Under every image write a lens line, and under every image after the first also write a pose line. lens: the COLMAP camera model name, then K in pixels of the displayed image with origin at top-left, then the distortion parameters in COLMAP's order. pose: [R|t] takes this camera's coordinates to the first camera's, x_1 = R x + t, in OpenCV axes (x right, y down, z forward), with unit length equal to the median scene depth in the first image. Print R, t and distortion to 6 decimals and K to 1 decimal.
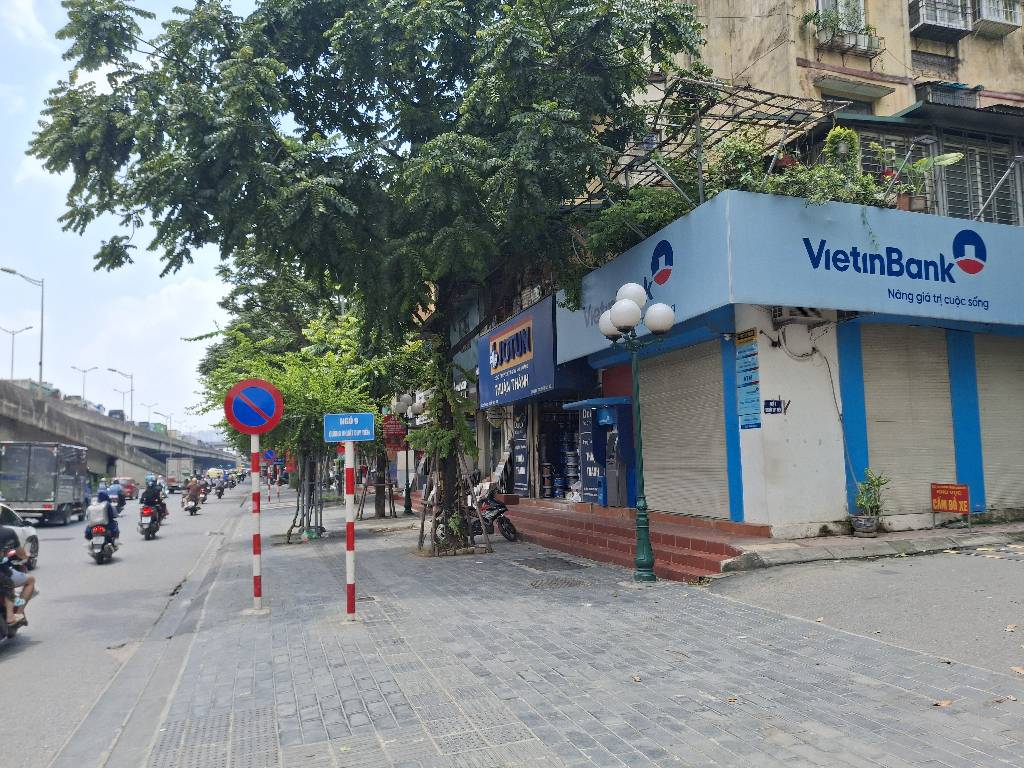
lens RADIAL K [[764.7, 0, 510.6], [0, 764.7, 402.4], [0, 0, 1]] dist [-0.007124, 0.002492]
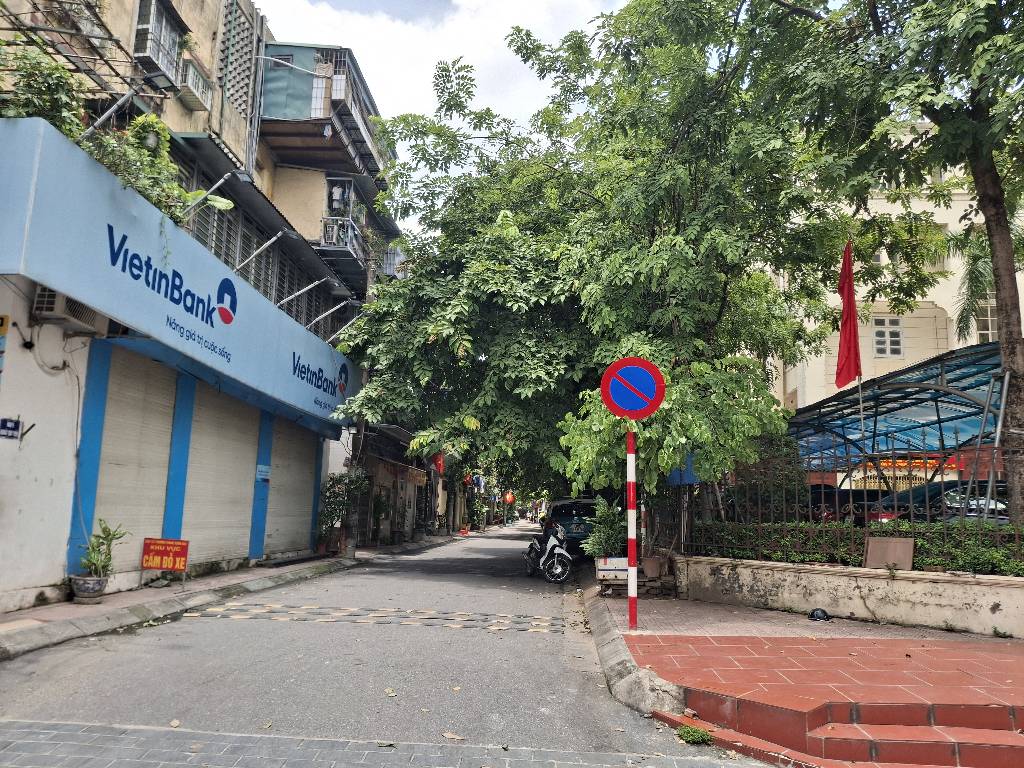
lens RADIAL K [[764.7, 0, 510.6], [0, 764.7, 402.4], [0, 0, 1]] dist [-0.007124, 0.002492]
pose [[0.380070, 0.173630, 0.908515, -0.136329], [-0.114072, 0.983524, -0.140244, 0.028445], [-0.917896, -0.050334, 0.393615, 0.277831]]
